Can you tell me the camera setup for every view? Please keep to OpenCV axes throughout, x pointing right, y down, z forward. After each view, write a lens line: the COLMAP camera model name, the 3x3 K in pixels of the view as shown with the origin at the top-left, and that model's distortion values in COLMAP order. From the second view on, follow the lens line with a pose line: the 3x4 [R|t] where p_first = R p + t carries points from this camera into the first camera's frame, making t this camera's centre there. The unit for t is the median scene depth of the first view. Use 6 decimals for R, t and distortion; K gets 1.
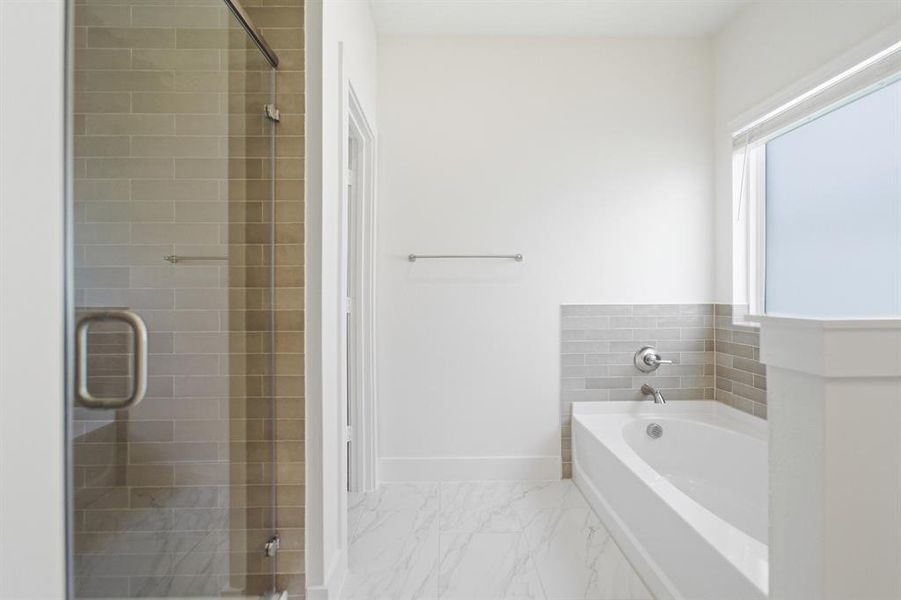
lens RADIAL K [[372.9, 0, 449.9], [0, 372.9, 296.8], [0, 0, 1]] dist [-0.001662, -0.000047]
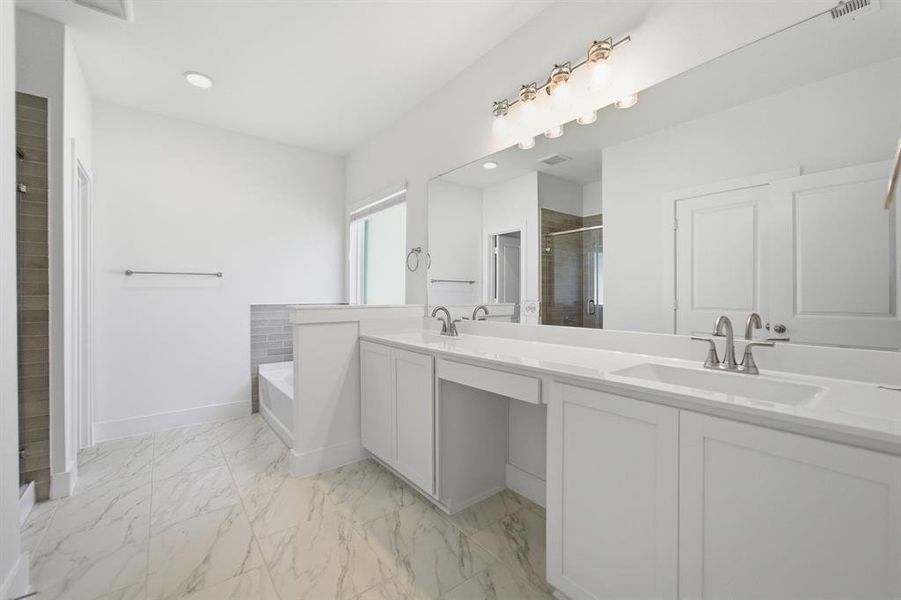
lens RADIAL K [[372.9, 0, 449.9], [0, 372.9, 296.8], [0, 0, 1]] dist [-0.001662, -0.000047]
pose [[0.801574, -0.000632, 0.597895, 0.029108], [0.003411, 0.999988, -0.003516, -0.002754], [-0.597886, 0.004858, 0.801566, -0.824659]]
